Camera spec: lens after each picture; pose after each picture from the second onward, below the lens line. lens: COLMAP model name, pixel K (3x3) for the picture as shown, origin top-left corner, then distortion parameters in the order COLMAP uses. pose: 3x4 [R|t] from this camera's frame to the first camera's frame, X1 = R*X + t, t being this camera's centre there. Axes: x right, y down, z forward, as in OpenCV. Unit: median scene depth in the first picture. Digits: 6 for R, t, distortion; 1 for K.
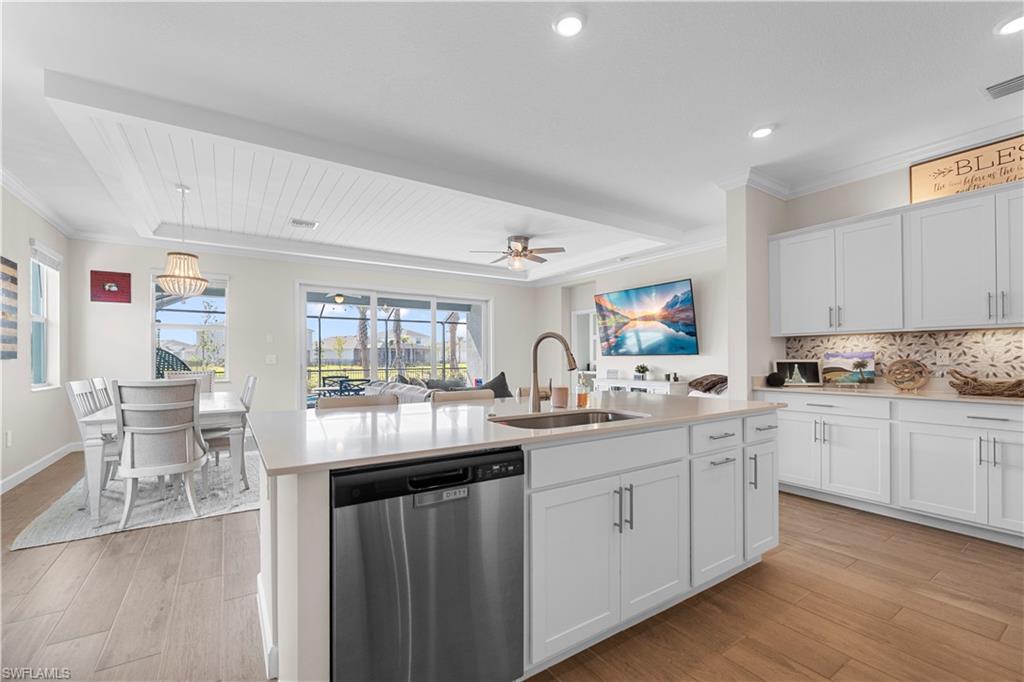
lens RADIAL K [[433.6, 0, 503.4], [0, 433.6, 359.1], [0, 0, 1]] dist [-0.007953, 0.000709]
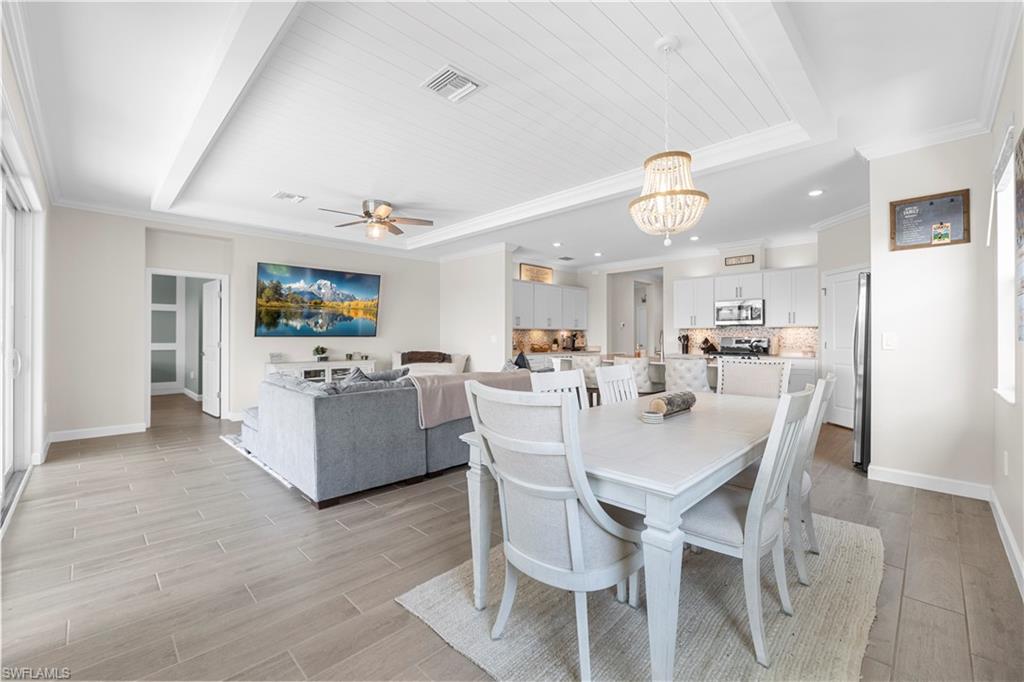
lens RADIAL K [[433.6, 0, 510.0], [0, 433.6, 338.7], [0, 0, 1]] dist [-0.007953, 0.000709]
pose [[-0.221278, 0.002291, 0.975208, -1.606724], [0.004073, 0.999991, -0.001425, -0.002293], [-0.975202, 0.003656, -0.221285, 1.701618]]
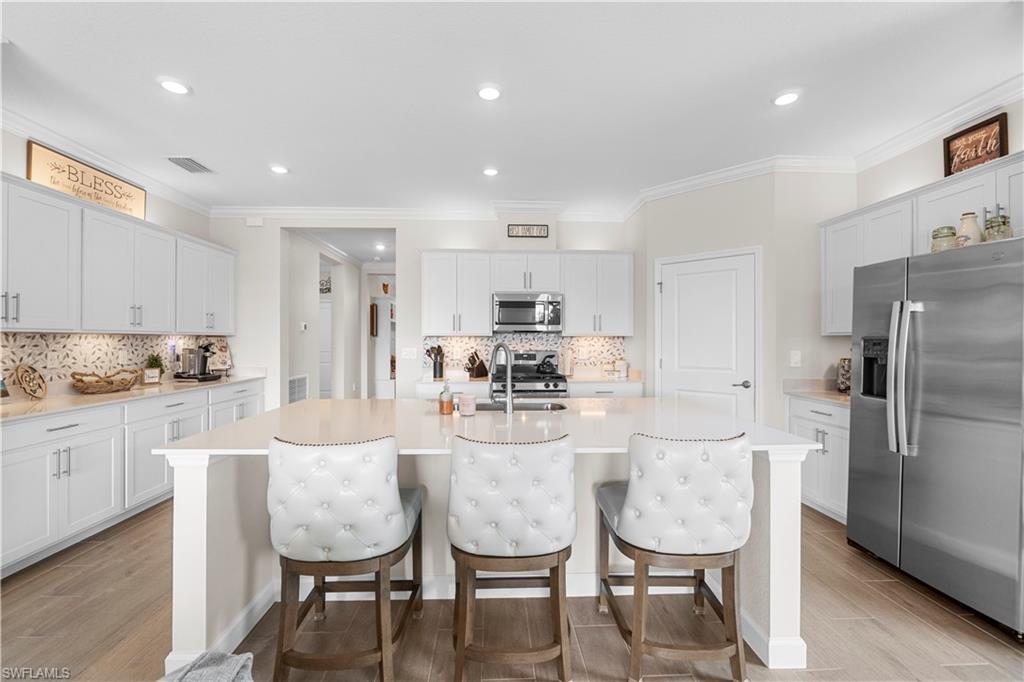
lens RADIAL K [[433.6, 0, 509.1], [0, 433.6, 340.6], [0, 0, 1]] dist [-0.007953, 0.000709]
pose [[-0.865732, 0.002163, 0.500503, -0.331668], [0.003713, 0.999991, 0.002102, -0.045662], [-0.500494, 0.003678, -0.865732, 1.318803]]
